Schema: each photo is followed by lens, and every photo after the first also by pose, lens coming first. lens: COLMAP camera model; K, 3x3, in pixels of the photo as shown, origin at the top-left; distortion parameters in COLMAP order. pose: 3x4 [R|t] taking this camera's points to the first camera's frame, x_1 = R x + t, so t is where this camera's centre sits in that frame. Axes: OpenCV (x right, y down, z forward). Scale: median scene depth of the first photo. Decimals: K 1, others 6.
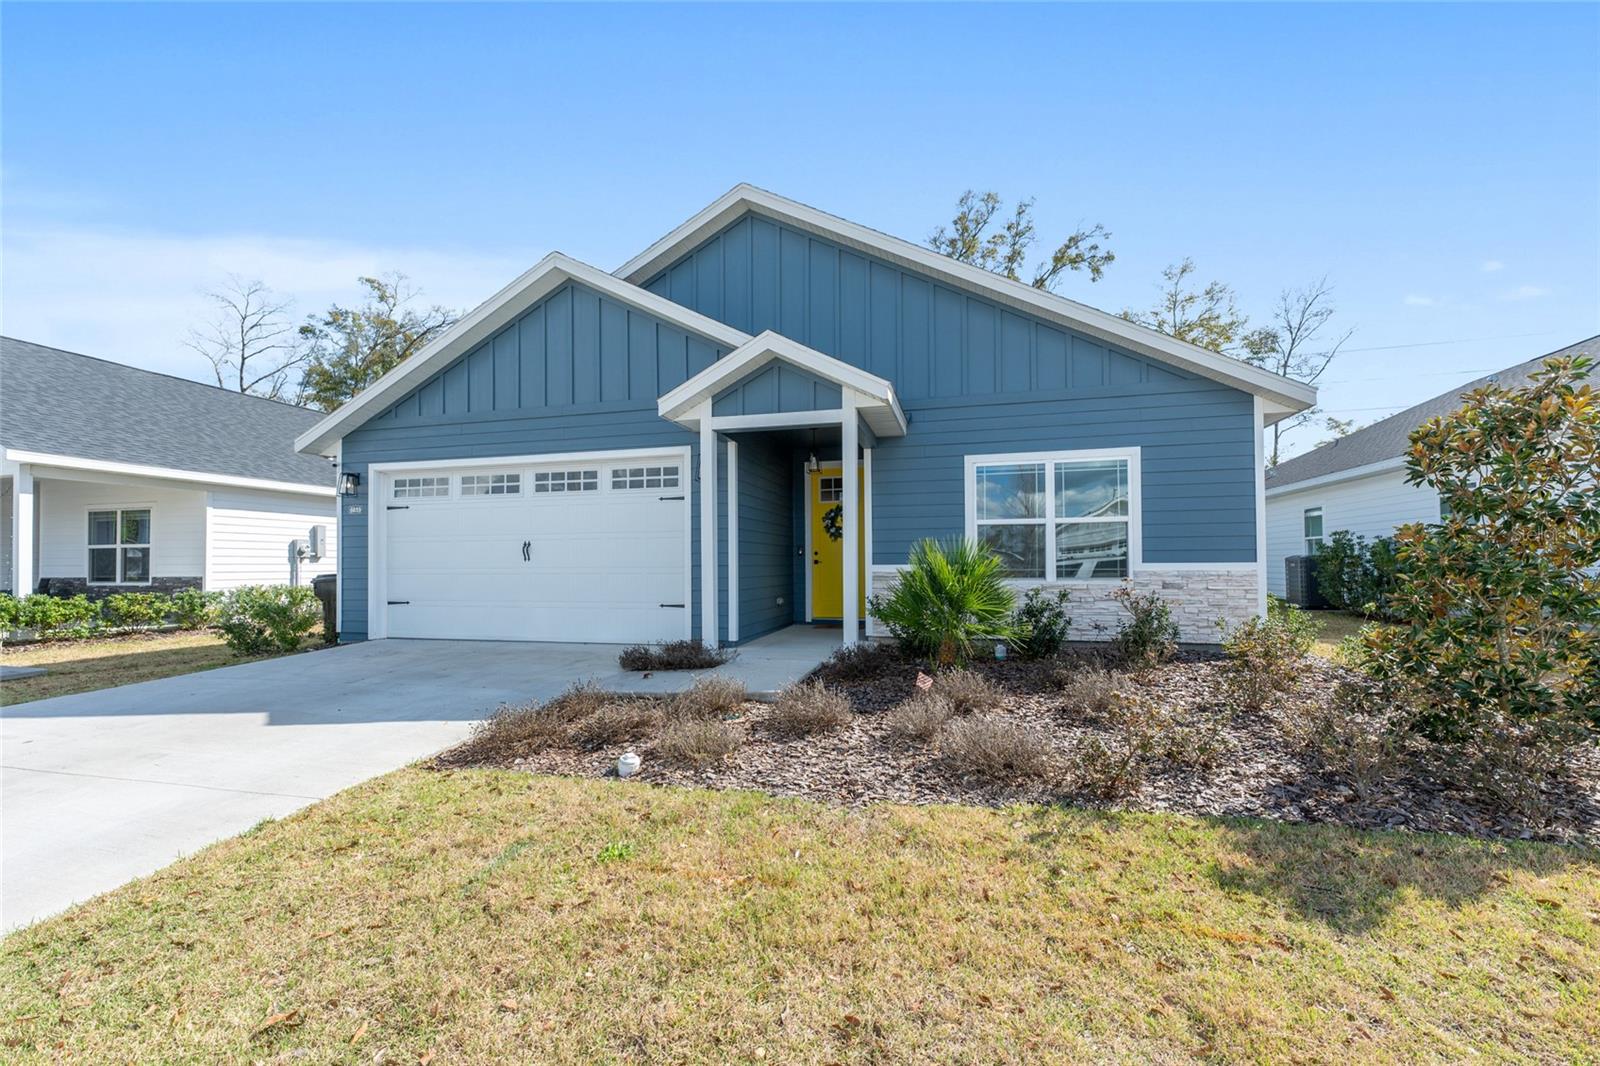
lens RADIAL K [[629.7, 0, 803.5], [0, 629.7, 535.8], [0, 0, 1]] dist [0.000545, -0.000069]
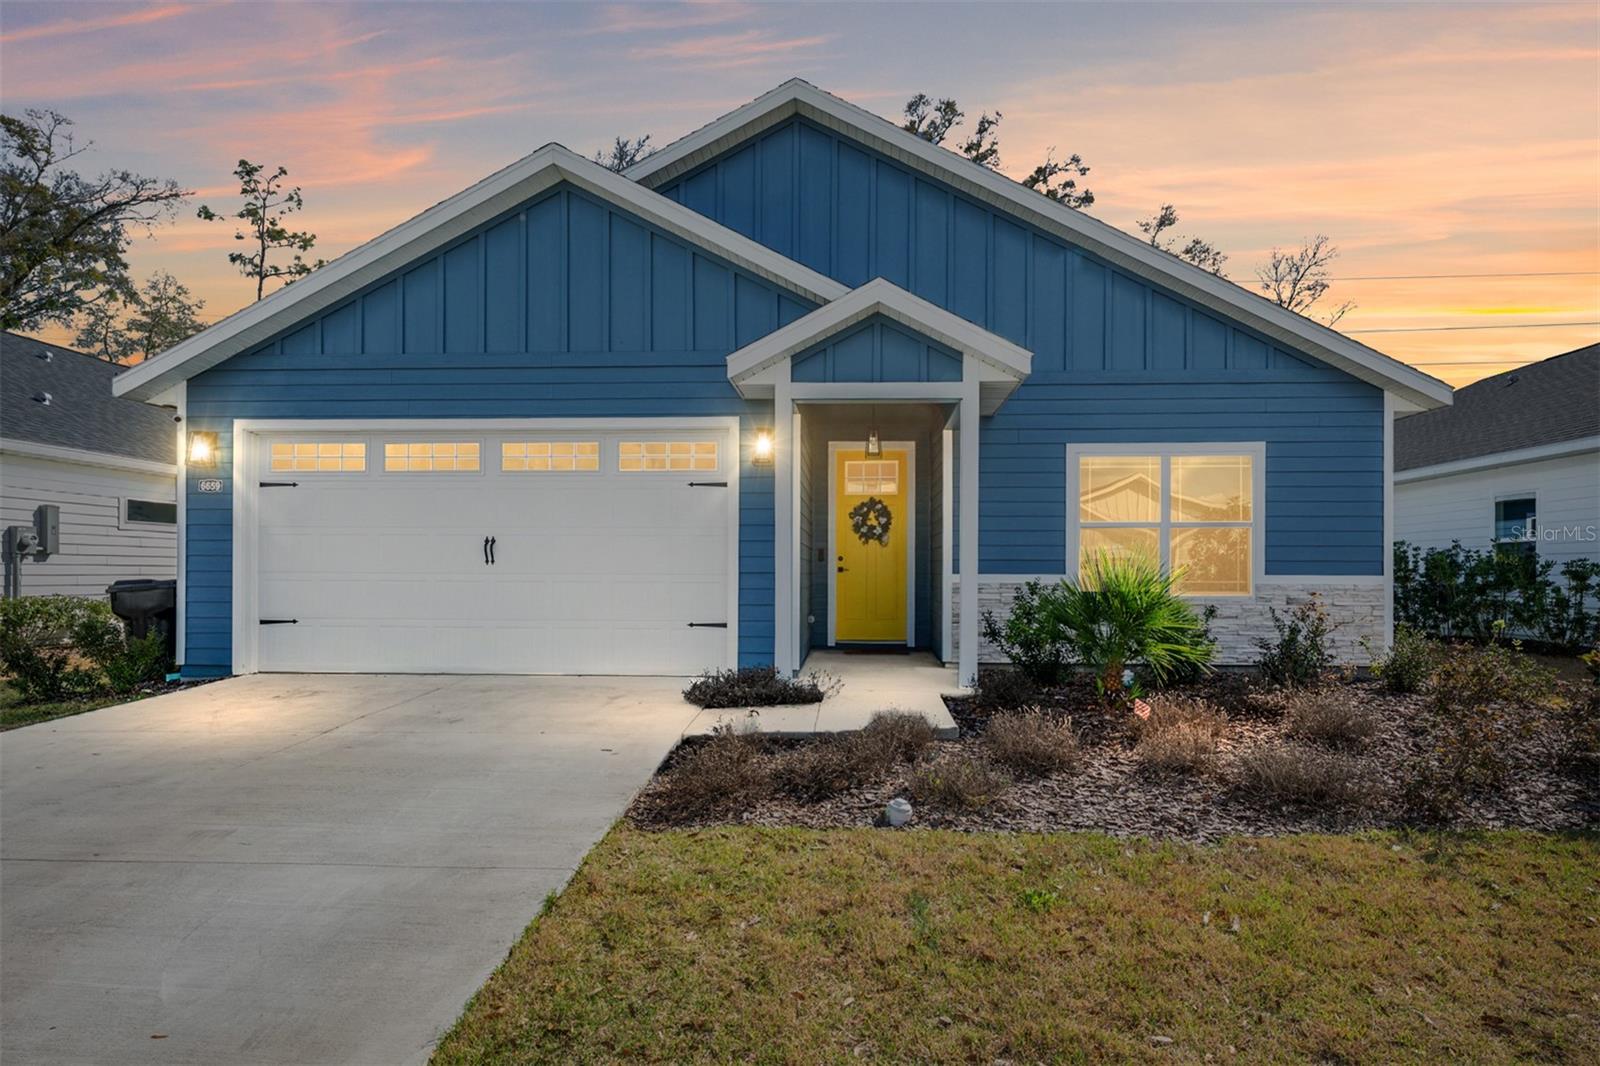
lens RADIAL K [[846.5, 0, 802.9], [0, 846.5, 545.8], [0, 0, 1]] dist [0.000837, 0.002226]
pose [[0.981174, 0.016735, 0.192398, -0.295580], [-0.019240, 0.999753, 0.011162, 0.001446], [-0.192163, -0.014653, 0.981254, -0.029456]]
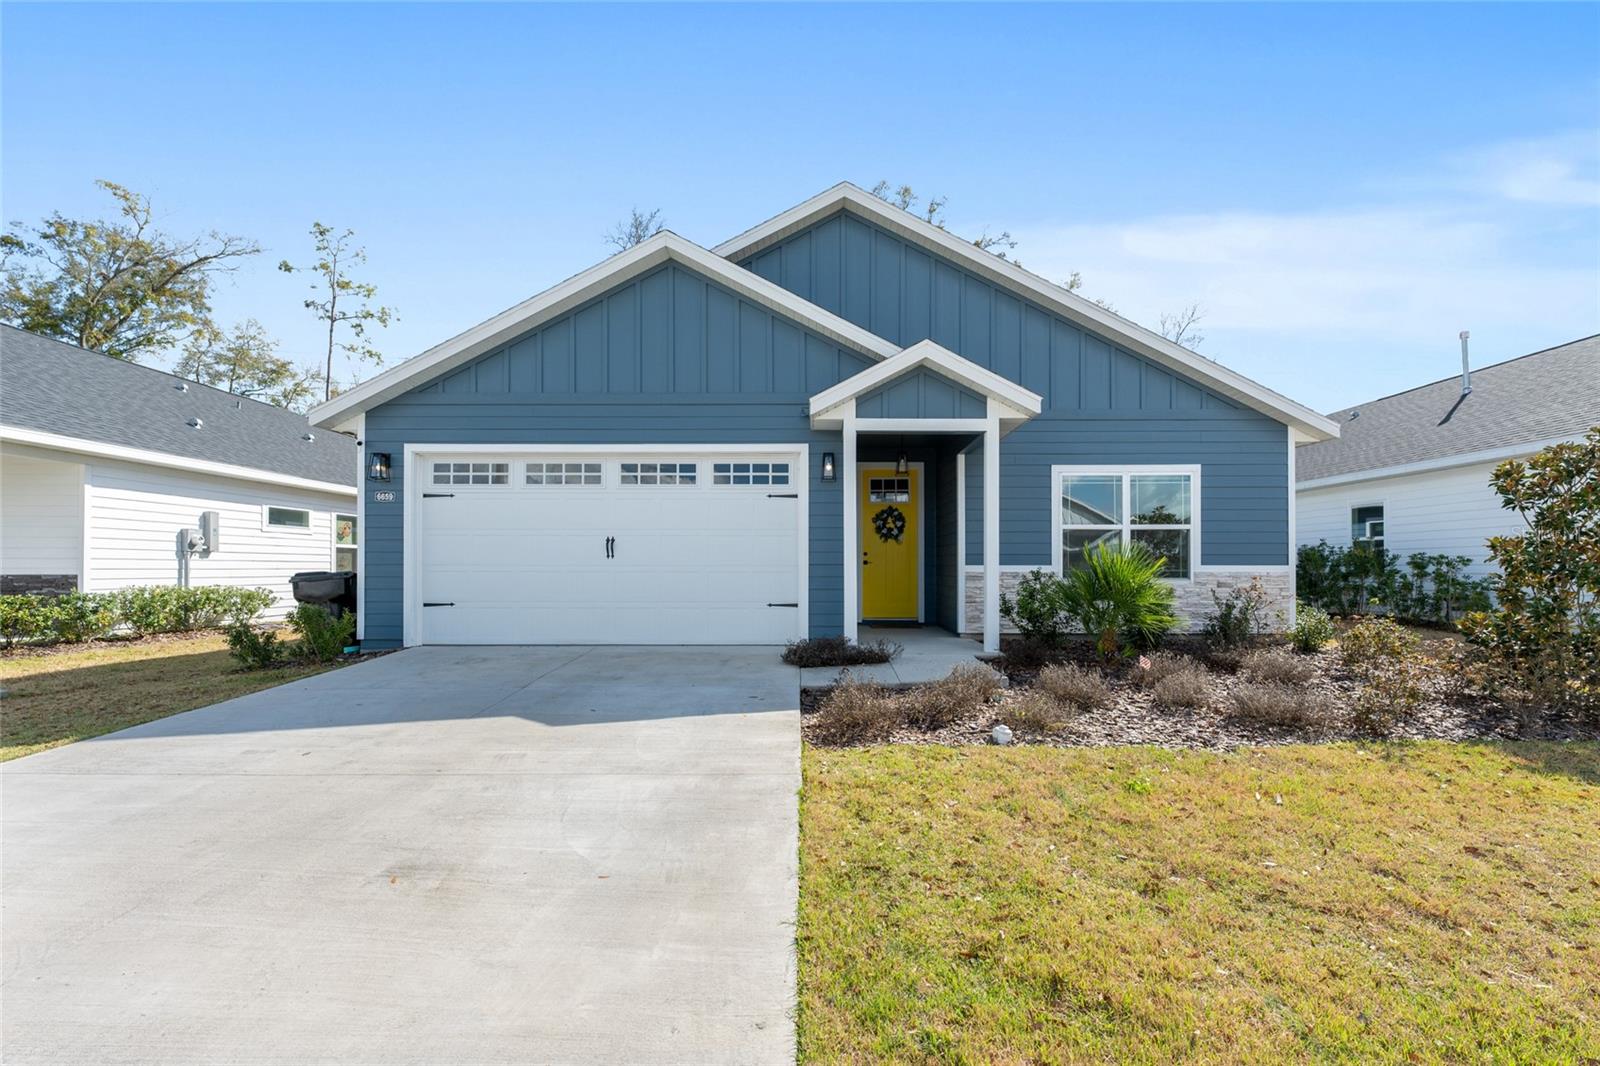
lens RADIAL K [[699.5, 0, 797.4], [0, 699.5, 541.0], [0, 0, 1]] dist [0.002506, -0.000033]
pose [[0.971493, 0.016549, 0.236491, -0.449642], [-0.018107, 0.999826, 0.004417, 0.005876], [-0.236377, -0.008574, 0.971624, -0.067496]]
